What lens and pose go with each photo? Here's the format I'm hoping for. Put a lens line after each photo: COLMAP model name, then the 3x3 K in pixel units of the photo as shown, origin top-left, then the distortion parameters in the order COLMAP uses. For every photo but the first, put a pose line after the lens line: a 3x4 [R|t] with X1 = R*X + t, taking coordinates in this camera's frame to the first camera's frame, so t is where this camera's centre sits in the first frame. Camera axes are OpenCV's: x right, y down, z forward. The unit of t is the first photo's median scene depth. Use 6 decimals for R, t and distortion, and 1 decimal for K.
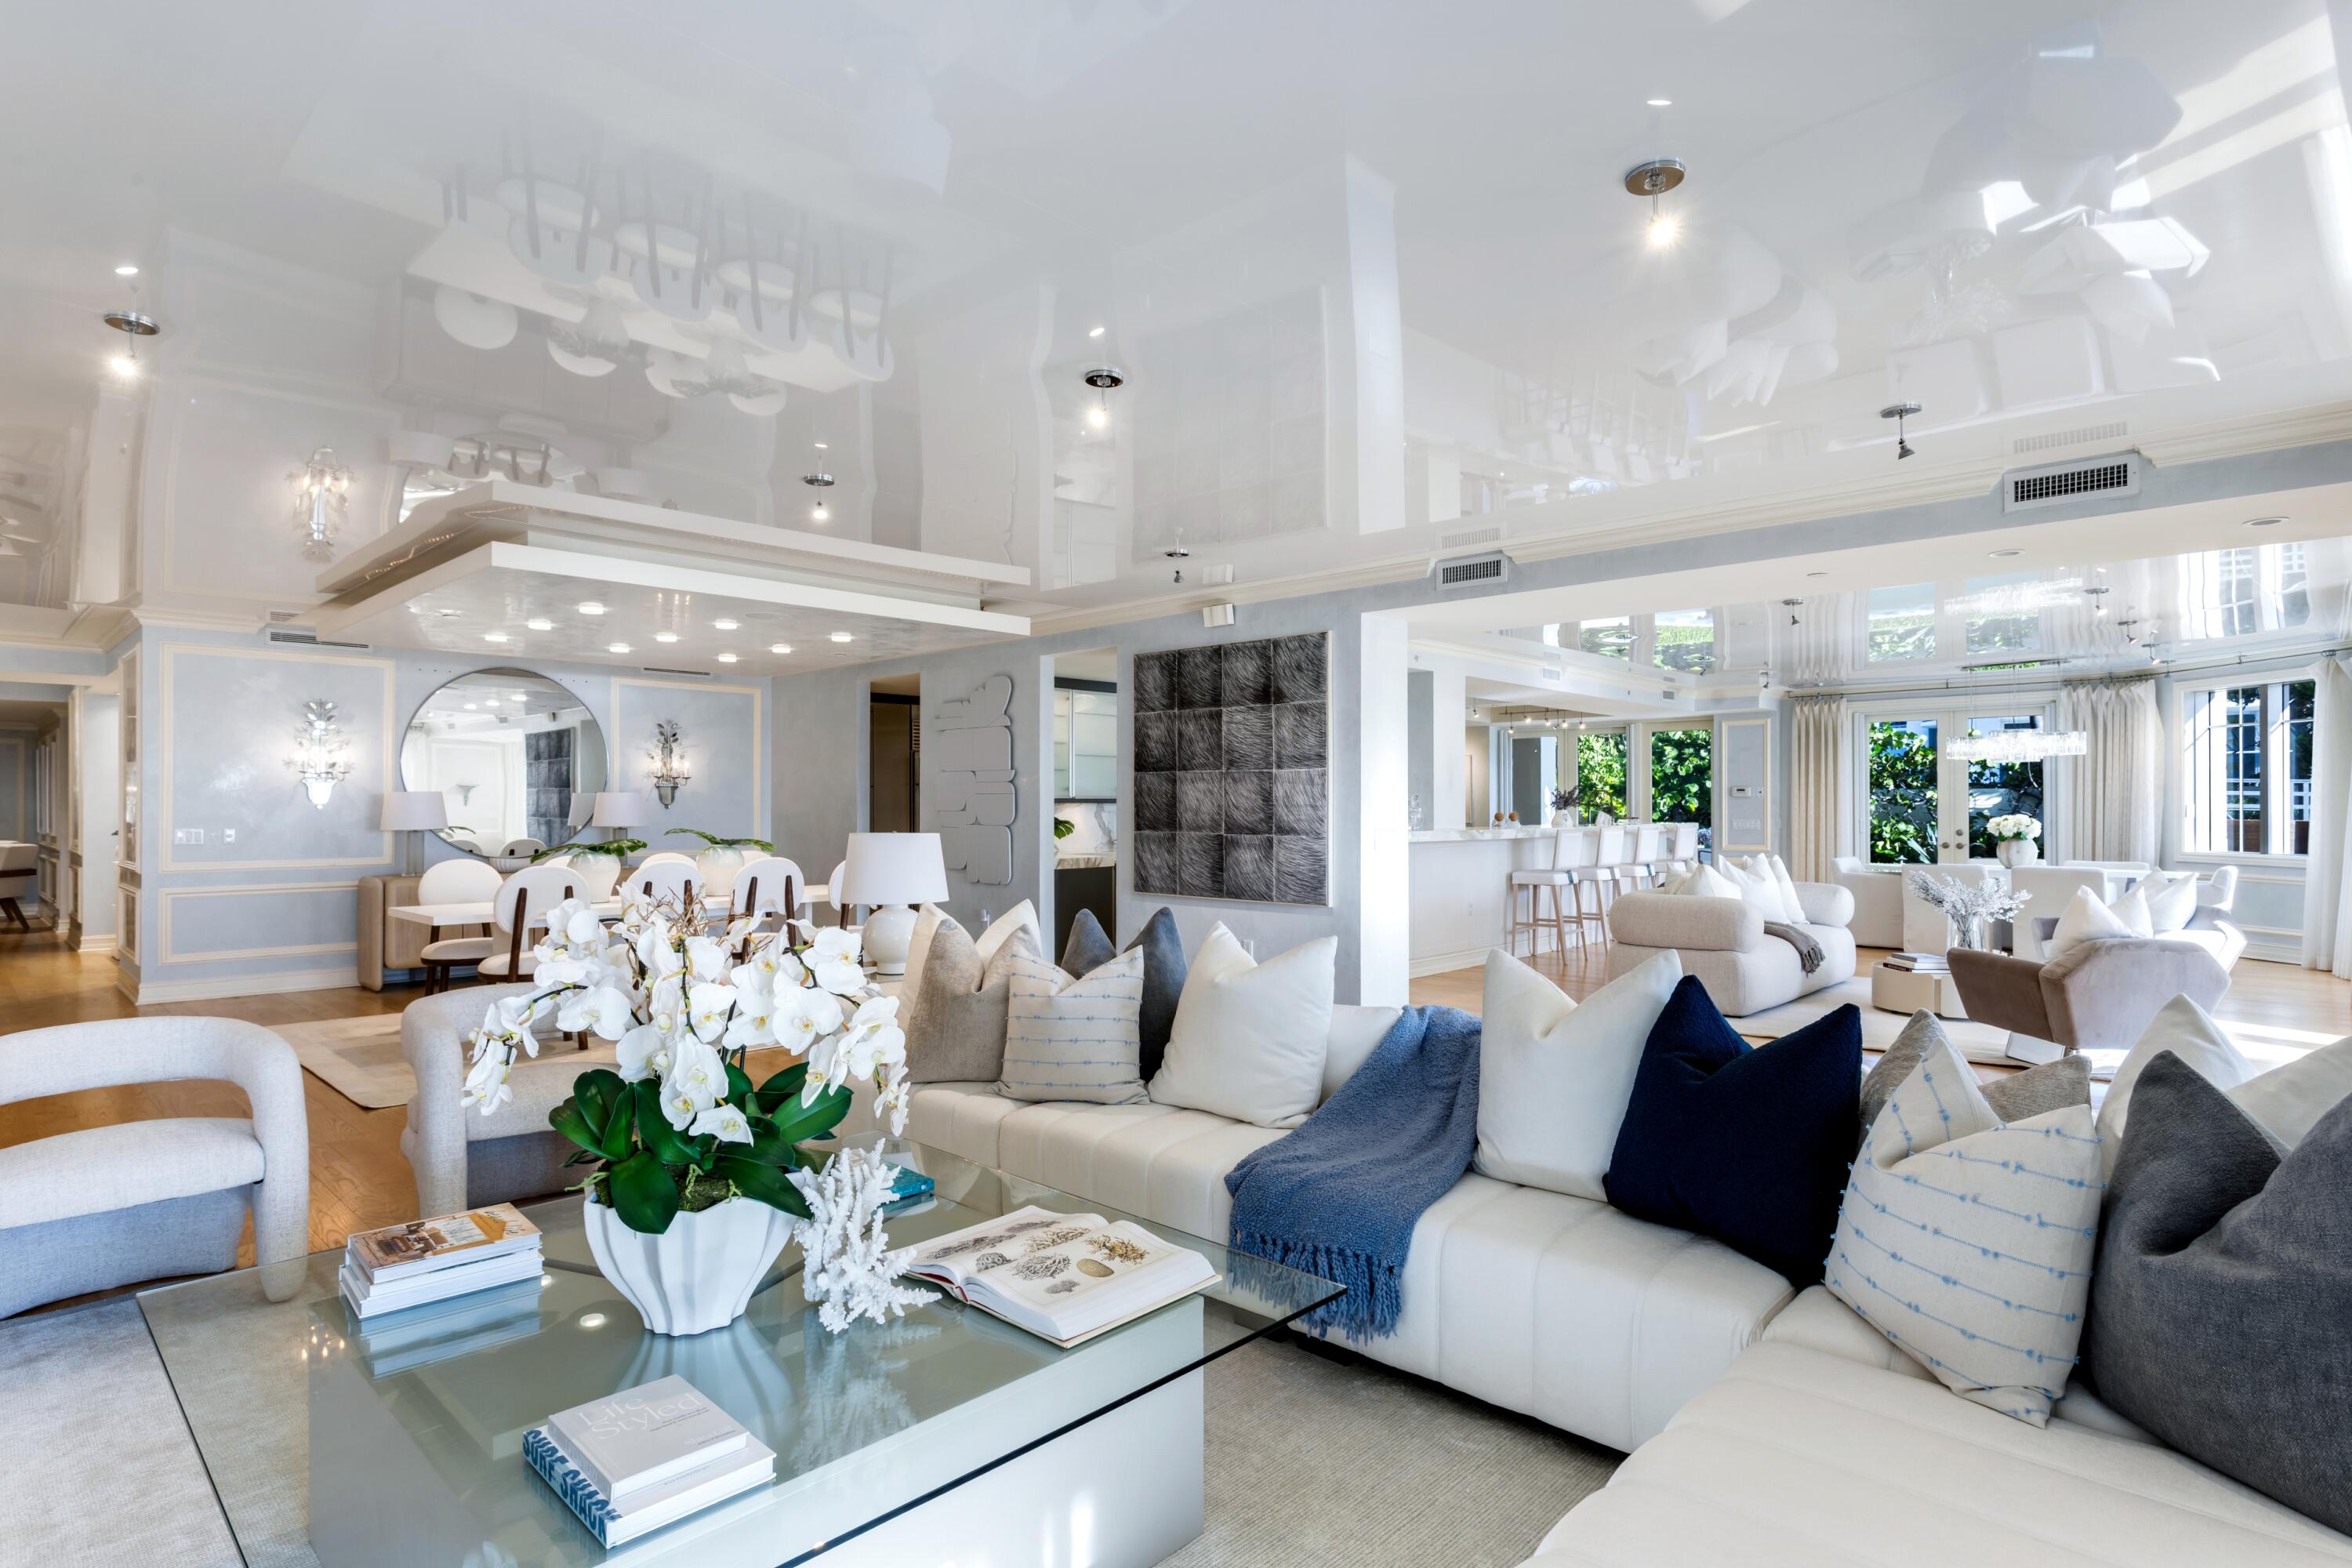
lens RADIAL K [[1194.0, 0, 1165.1], [0, 1194.0, 794.0], [0, 0, 1]] dist [0.001275, 0.000370]
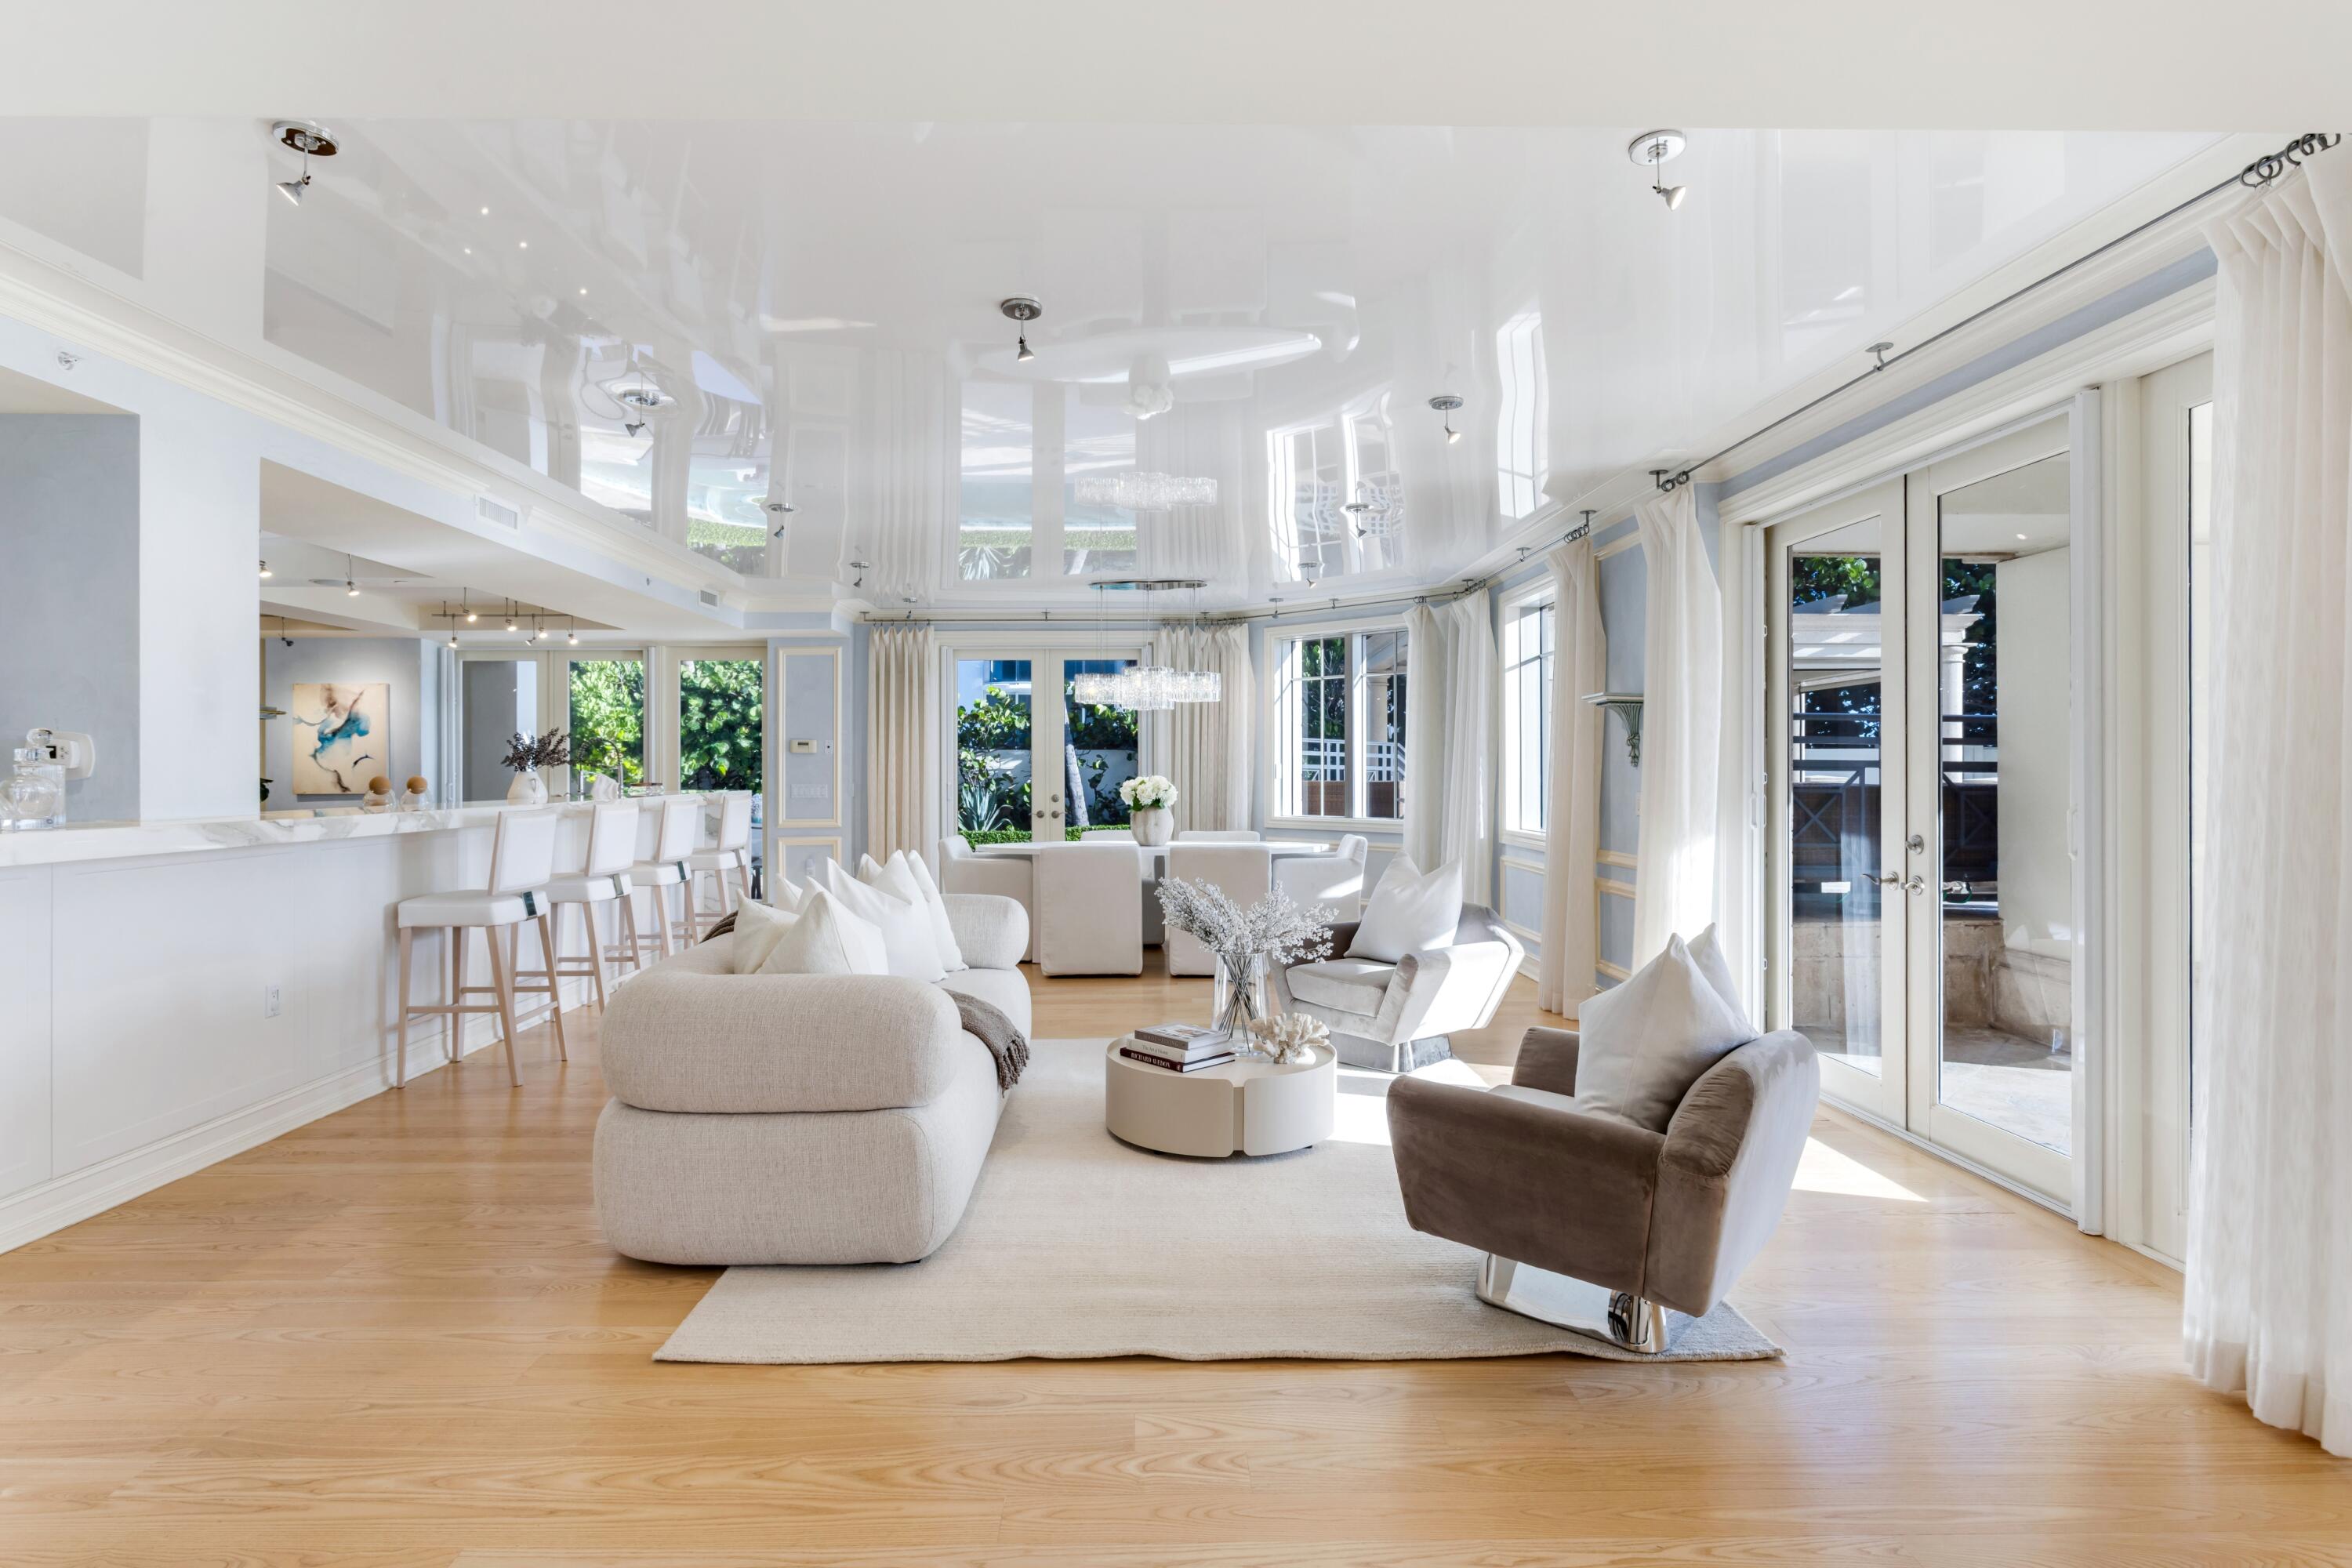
lens RADIAL K [[1194.0, 0, 1164.1], [0, 1194.0, 773.5], [0, 0, 1]] dist [0.001275, 0.000370]
pose [[0.710932, -0.003639, 0.703252, 0.140174], [-0.005797, 0.999922, 0.011035, 0.005696], [-0.703237, -0.011922, 0.710855, 0.362898]]
